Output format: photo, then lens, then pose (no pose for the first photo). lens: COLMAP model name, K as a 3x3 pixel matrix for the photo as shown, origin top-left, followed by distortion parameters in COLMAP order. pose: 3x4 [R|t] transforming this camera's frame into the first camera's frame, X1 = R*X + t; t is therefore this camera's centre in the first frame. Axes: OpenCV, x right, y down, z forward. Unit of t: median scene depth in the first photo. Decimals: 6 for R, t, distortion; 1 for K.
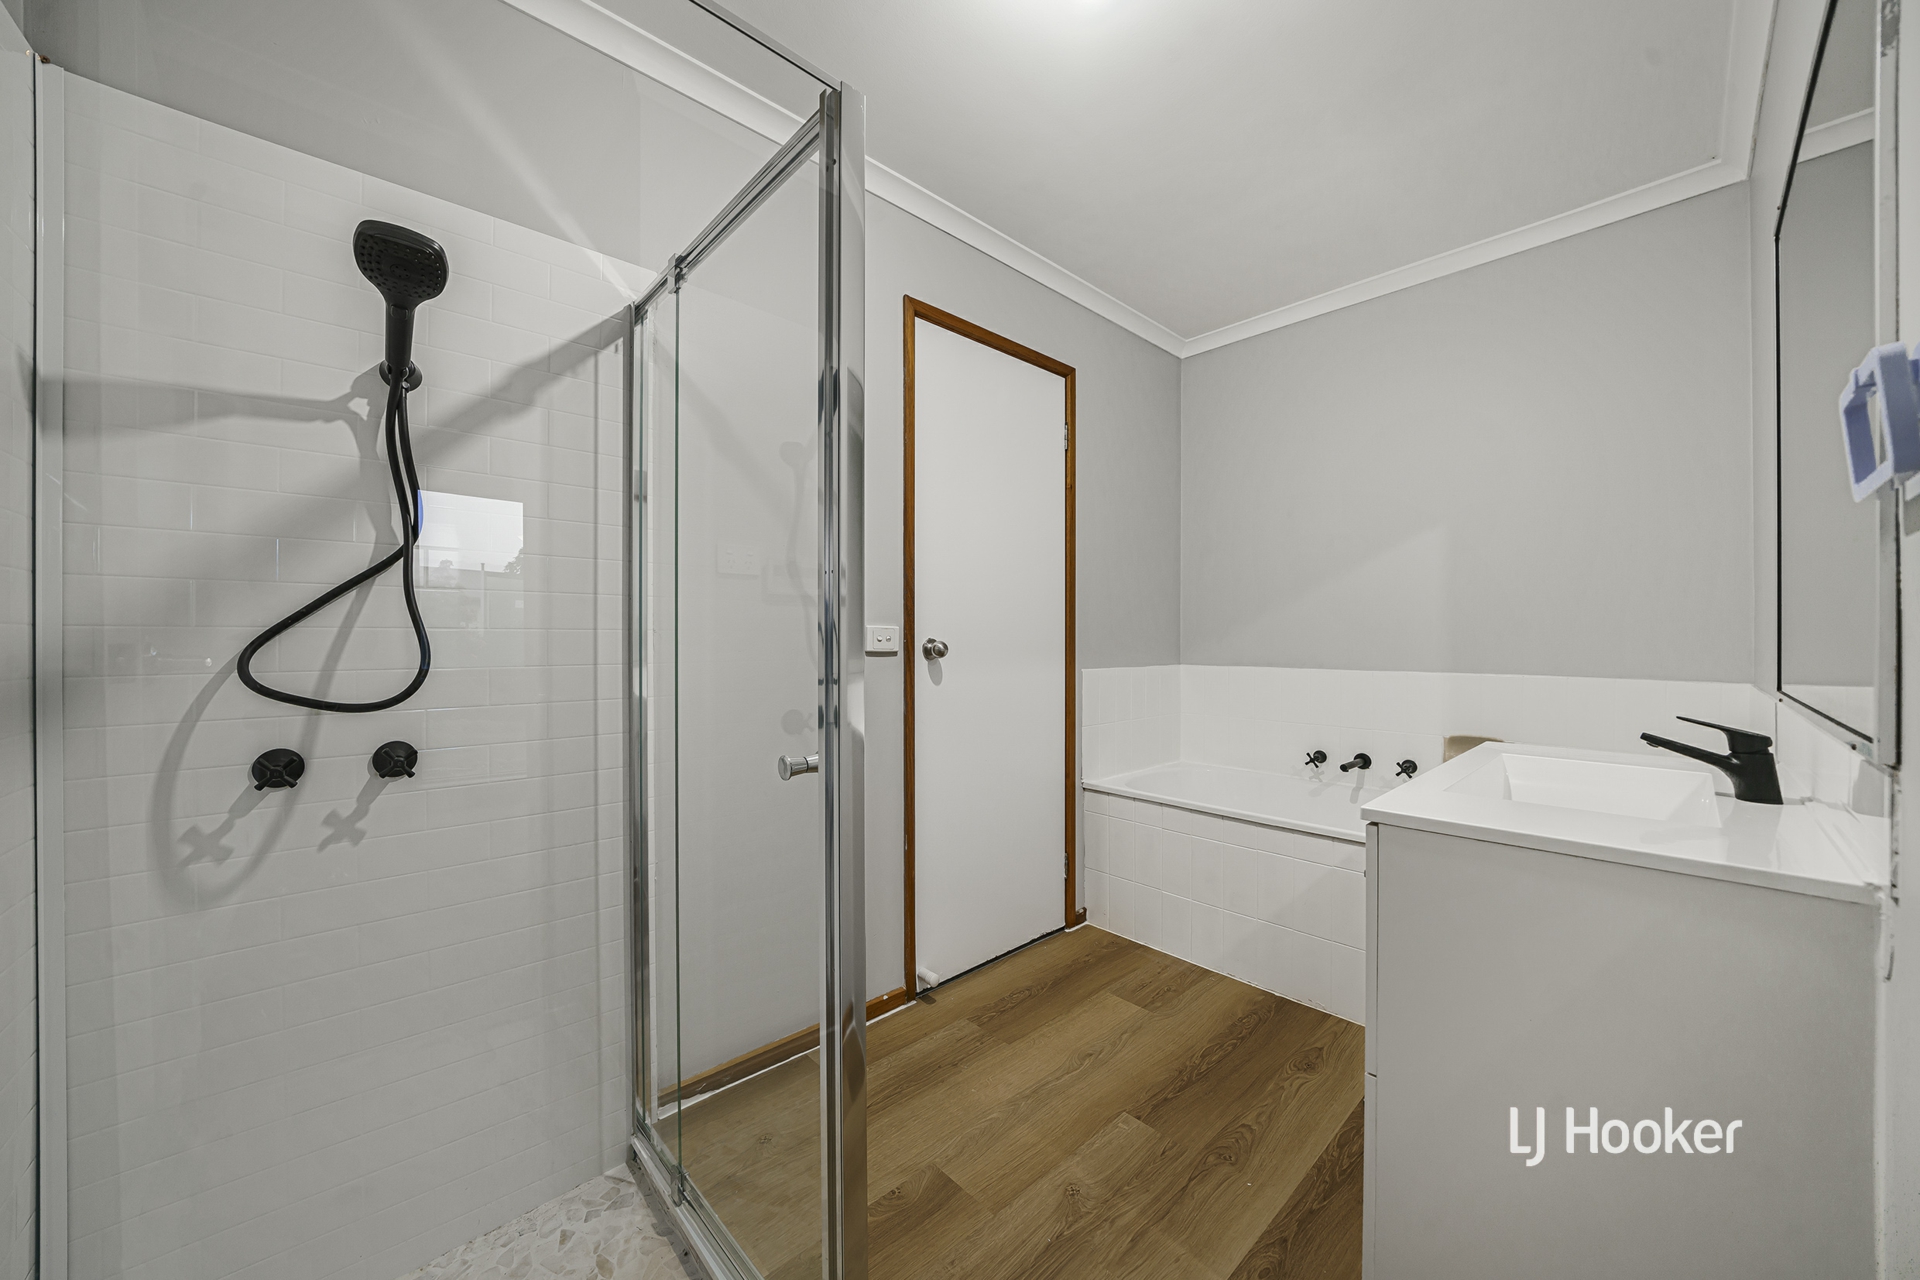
lens RADIAL K [[684.7, 0, 960.0], [0, 684.7, 640.0], [0, 0, 1]] dist [-0.000351, 0.000001]
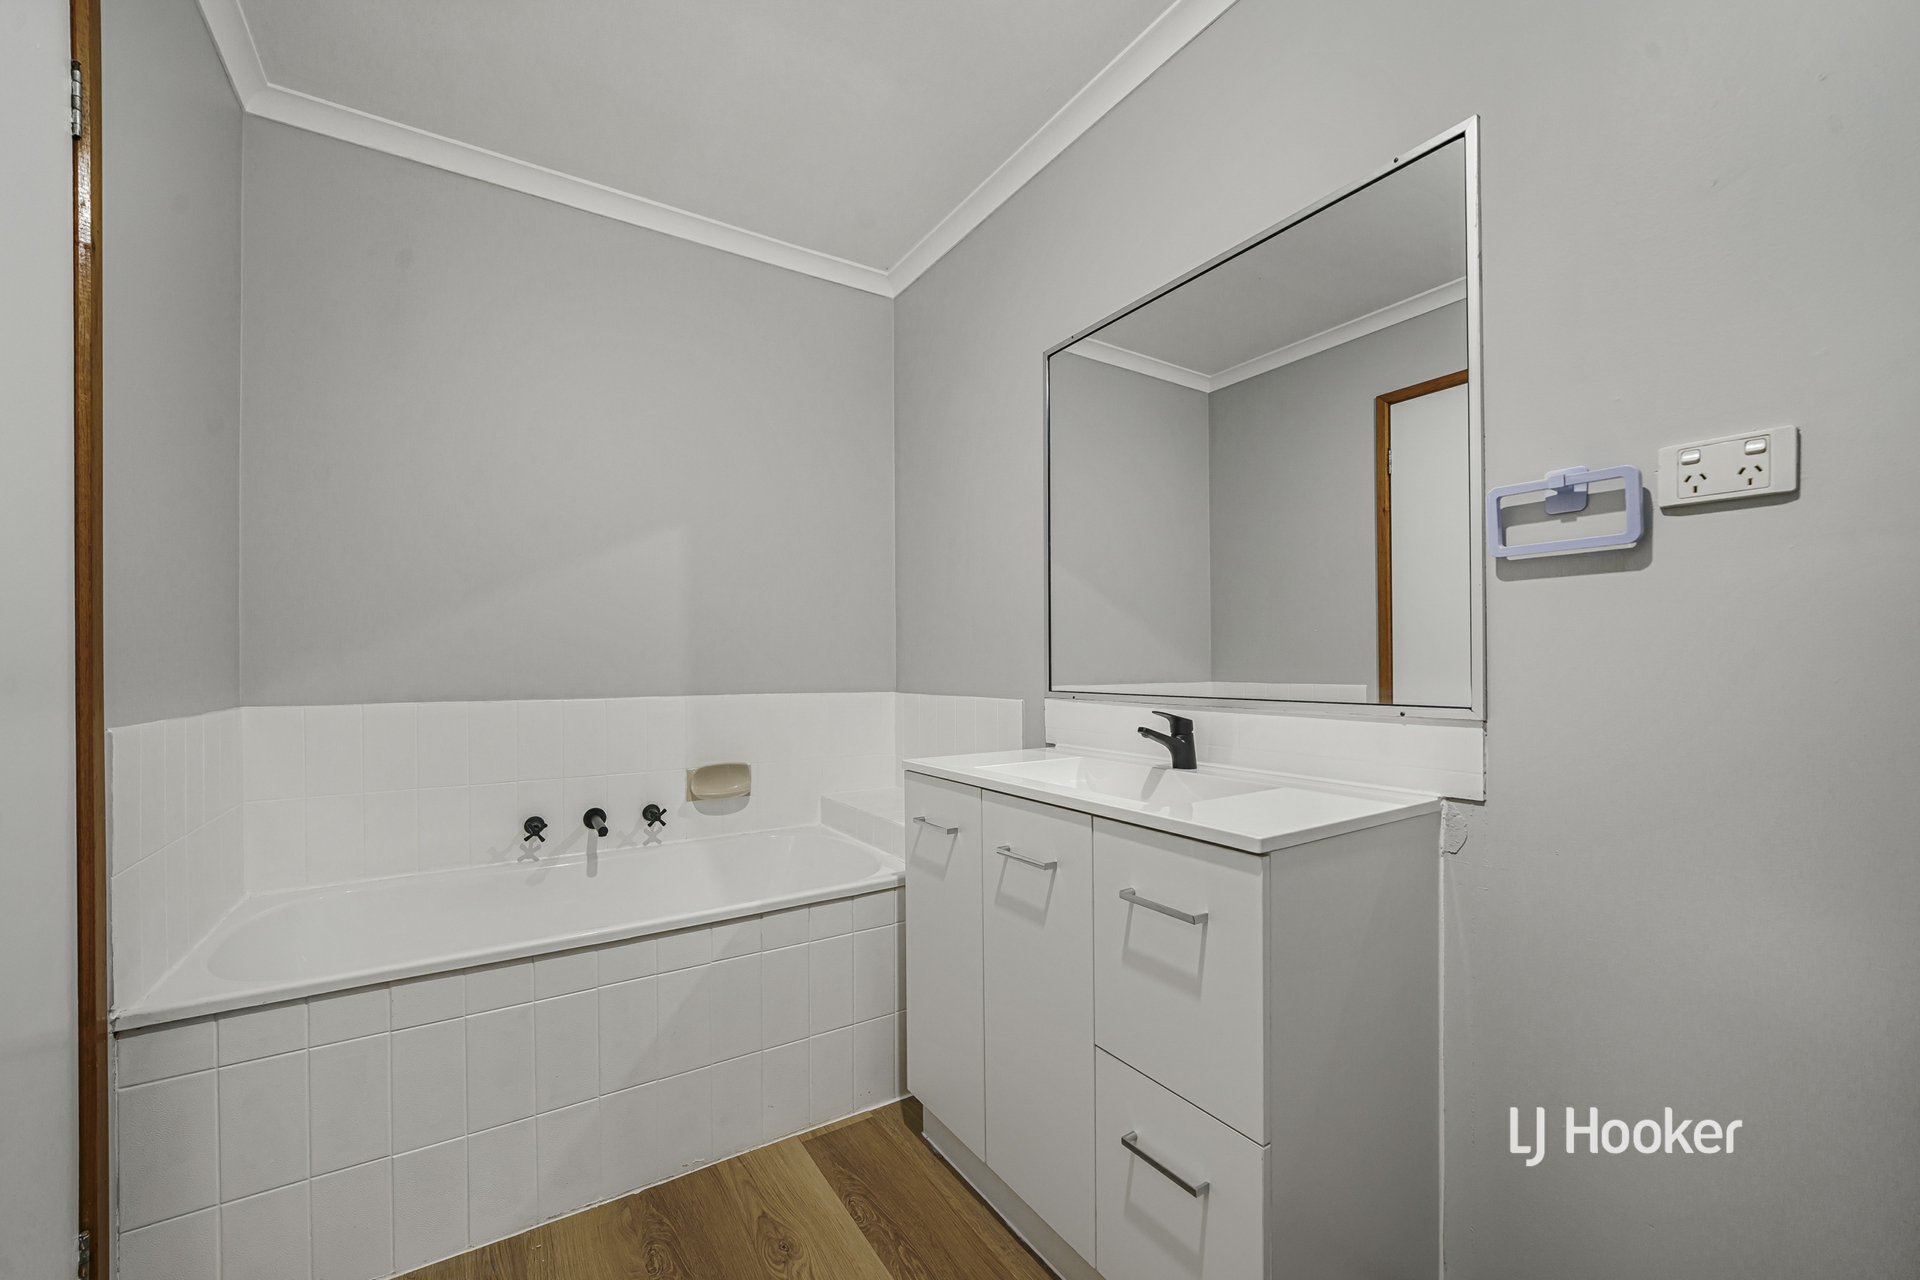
lens RADIAL K [[753.6, 0, 957.6], [0, 753.6, 663.6], [0, 0, 1]] dist [-0.001450, -0.000115]
pose [[0.187459, 0.003363, 0.982267, -0.161323], [0.006836, 0.999965, -0.004728, 0.013764], [-0.982249, 0.007601, 0.187430, 0.474091]]
